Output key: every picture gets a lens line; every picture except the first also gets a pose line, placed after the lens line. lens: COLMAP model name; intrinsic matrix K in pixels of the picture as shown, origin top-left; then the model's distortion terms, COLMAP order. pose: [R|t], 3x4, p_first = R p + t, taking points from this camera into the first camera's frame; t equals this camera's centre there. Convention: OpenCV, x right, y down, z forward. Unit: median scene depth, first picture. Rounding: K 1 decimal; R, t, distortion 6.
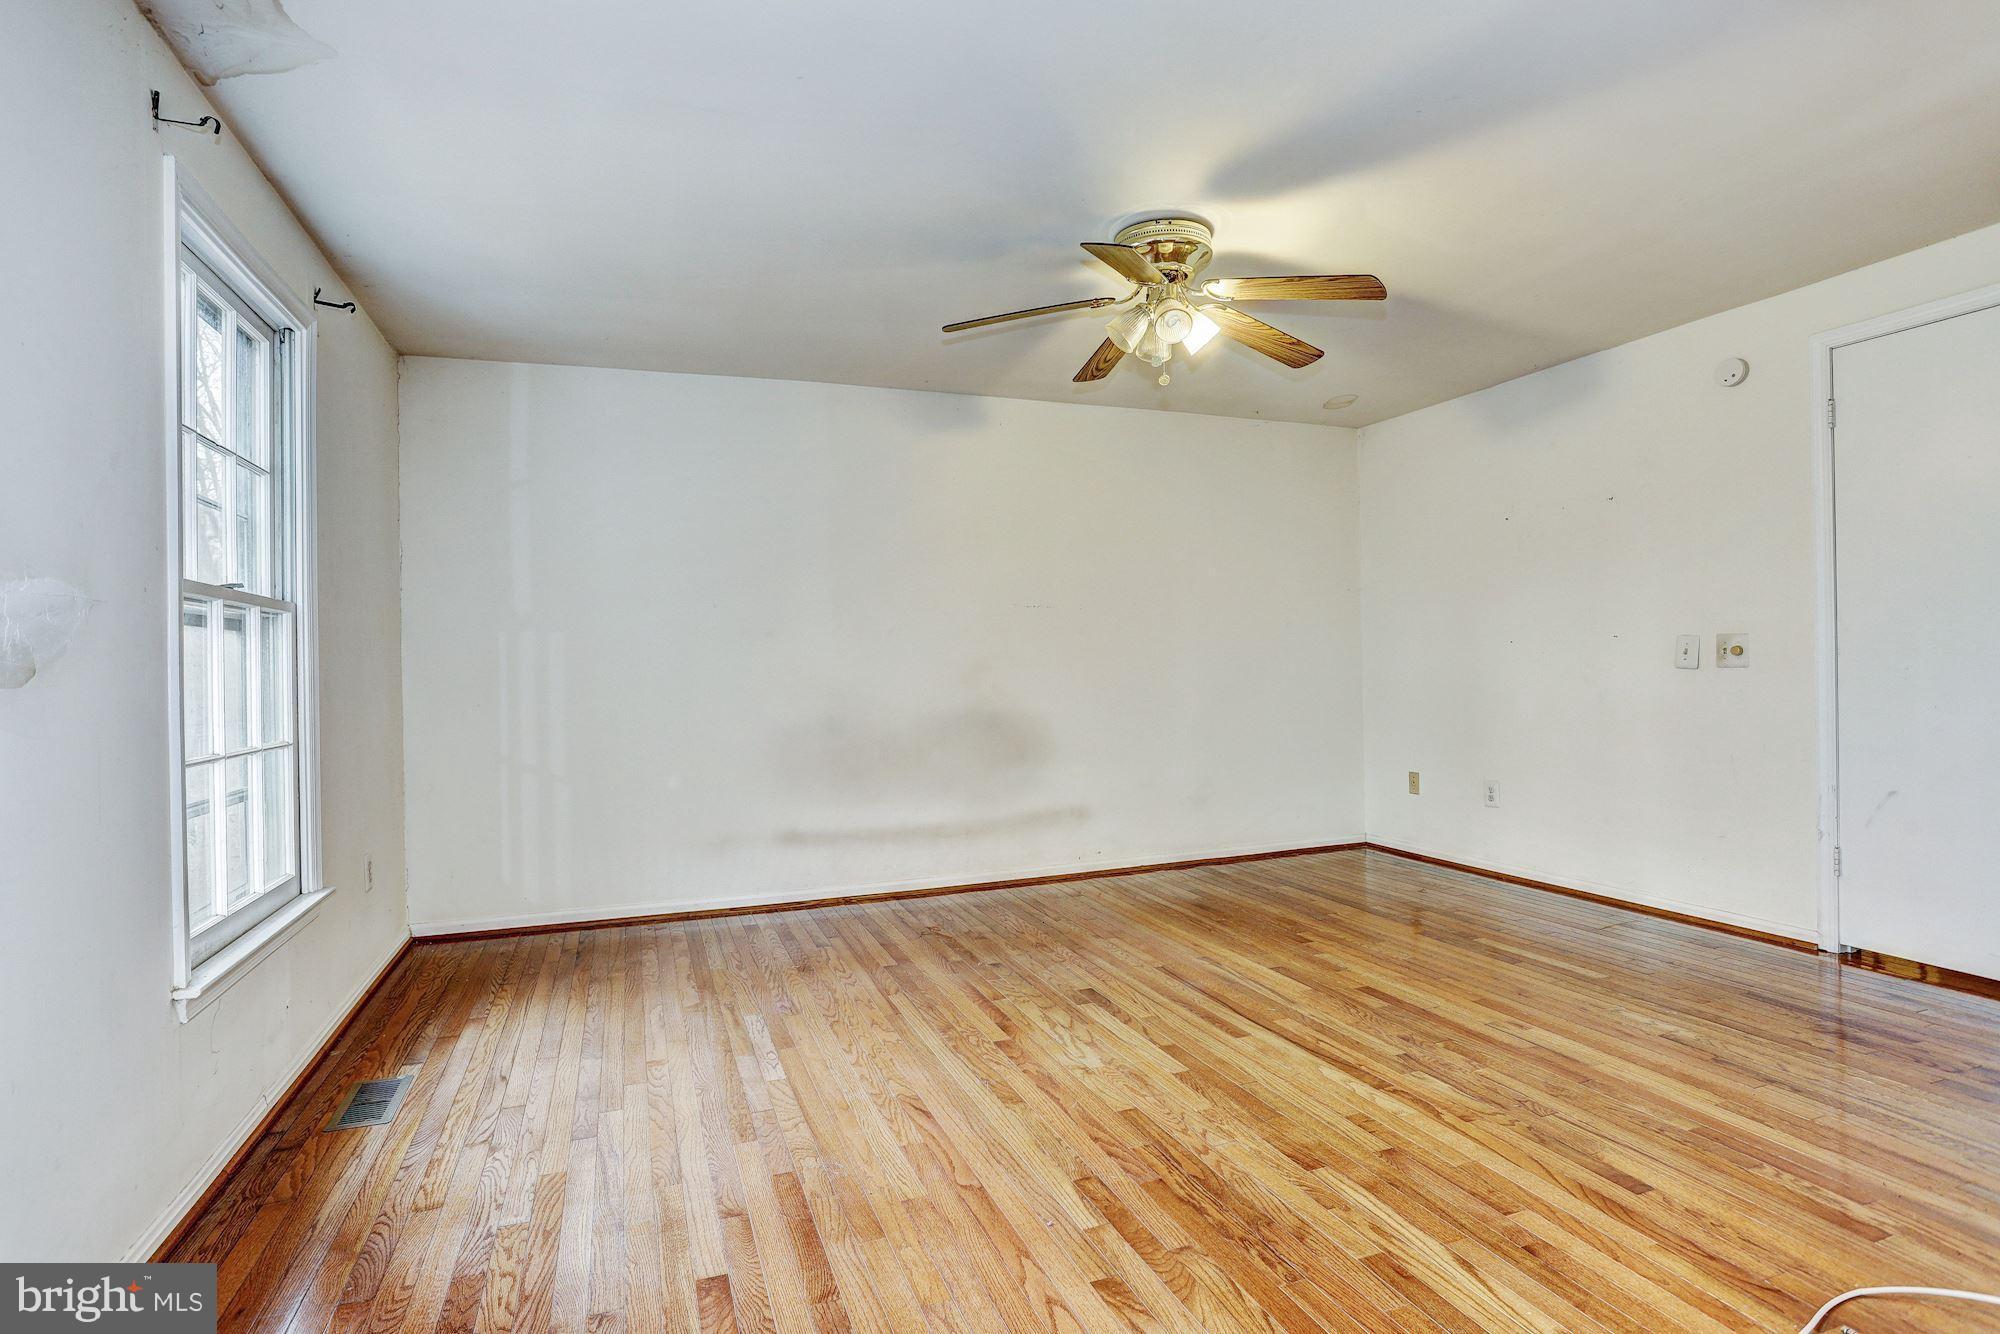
lens RADIAL K [[987.9, 0, 984.7], [0, 987.9, 662.2], [0, 0, 1]] dist [-0.071084, 0.036287]
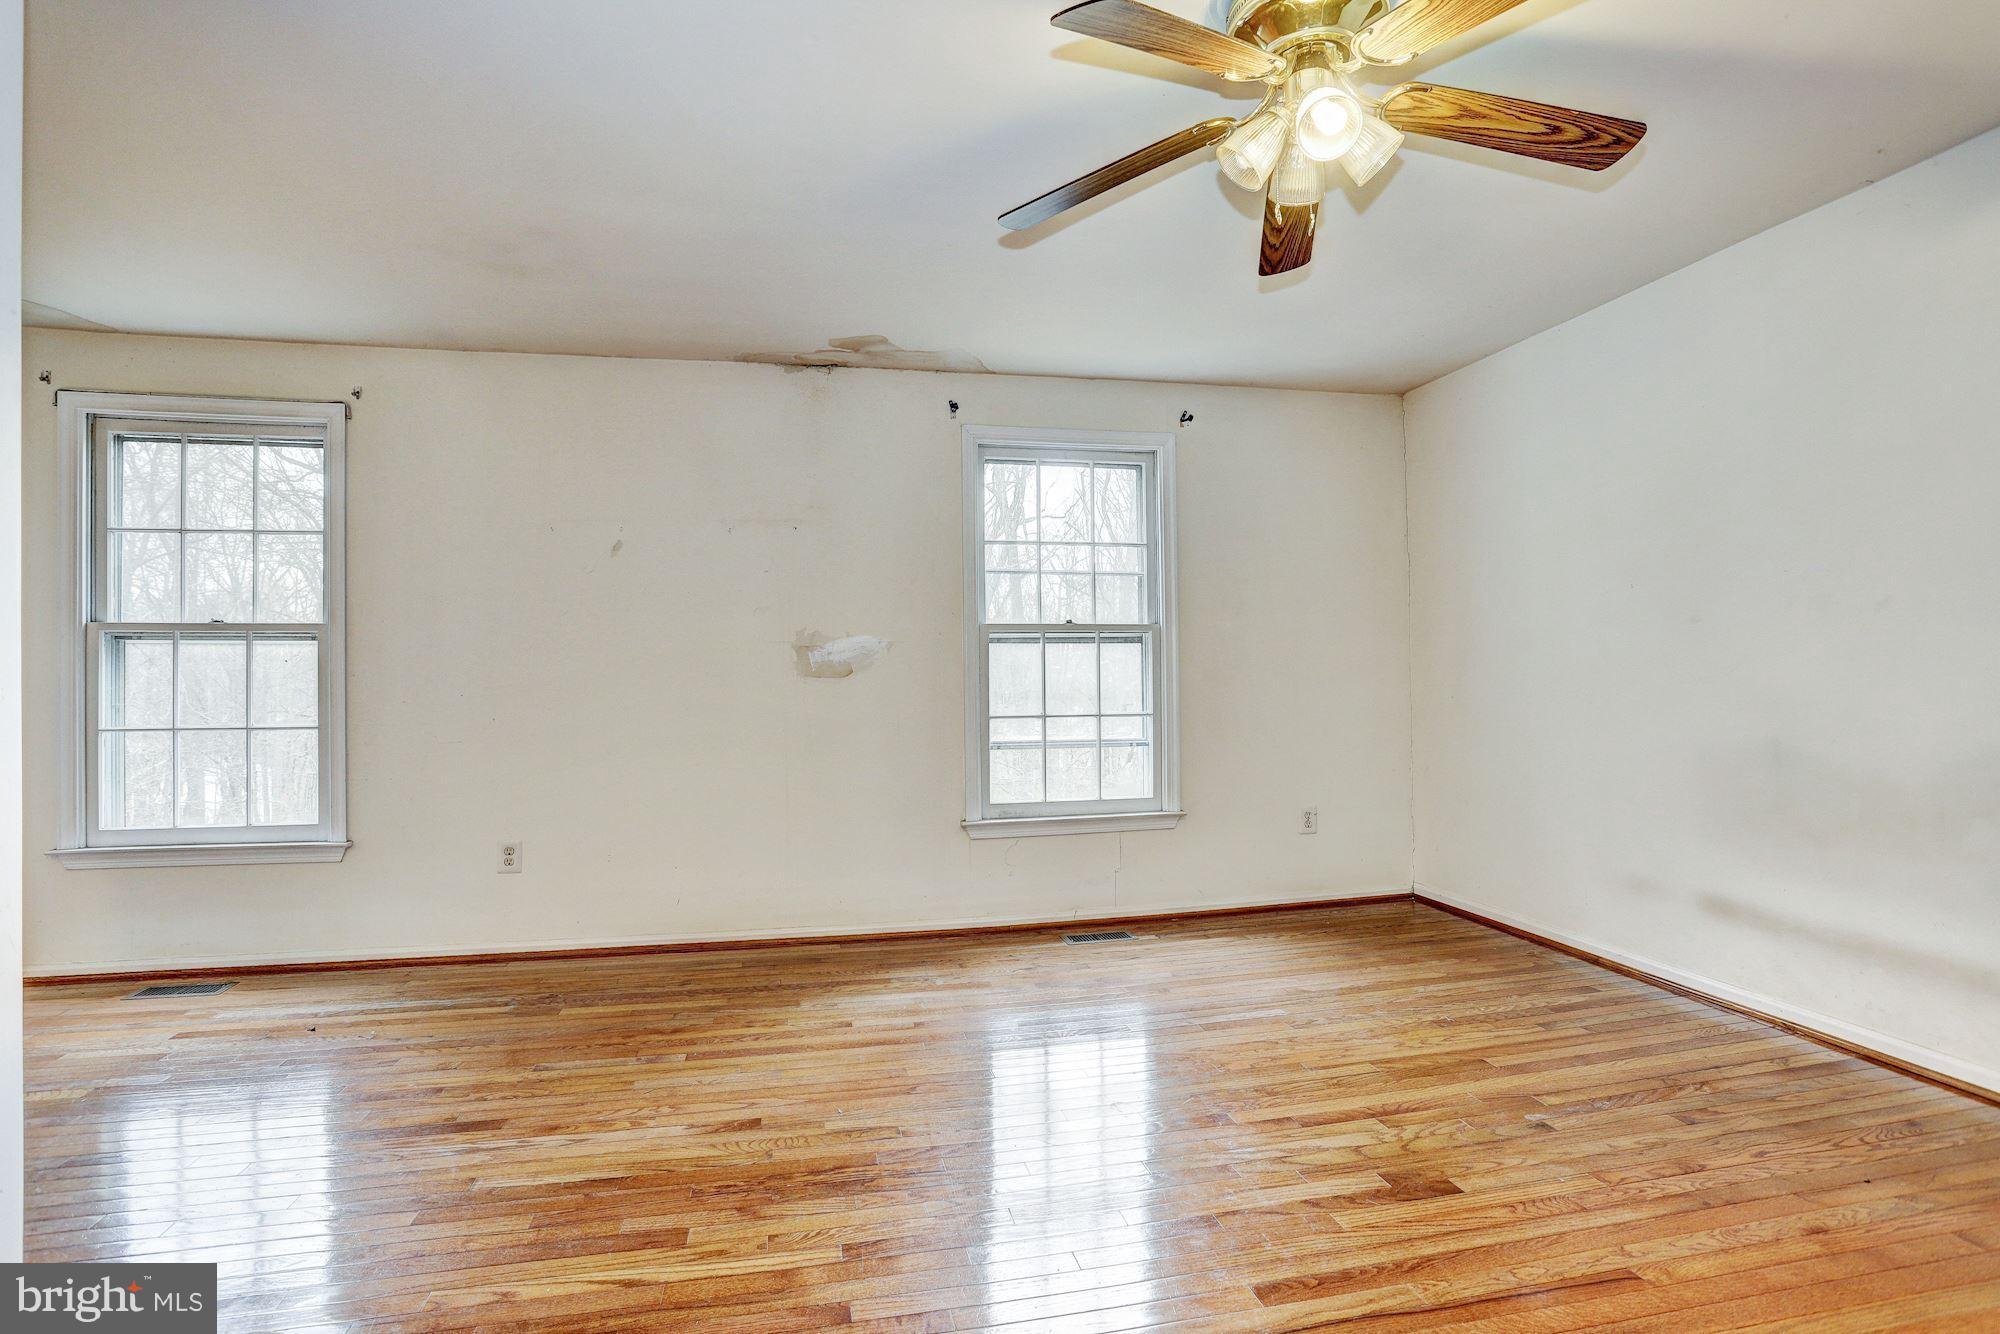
lens RADIAL K [[987.9, 0, 984.7], [0, 987.9, 662.2], [0, 0, 1]] dist [-0.071084, 0.036287]
pose [[-0.139115, 0.014404, -0.990172, 0.797970], [0.014876, 0.999812, 0.012454, -0.015460], [0.990165, -0.012997, -0.139303, 0.842404]]
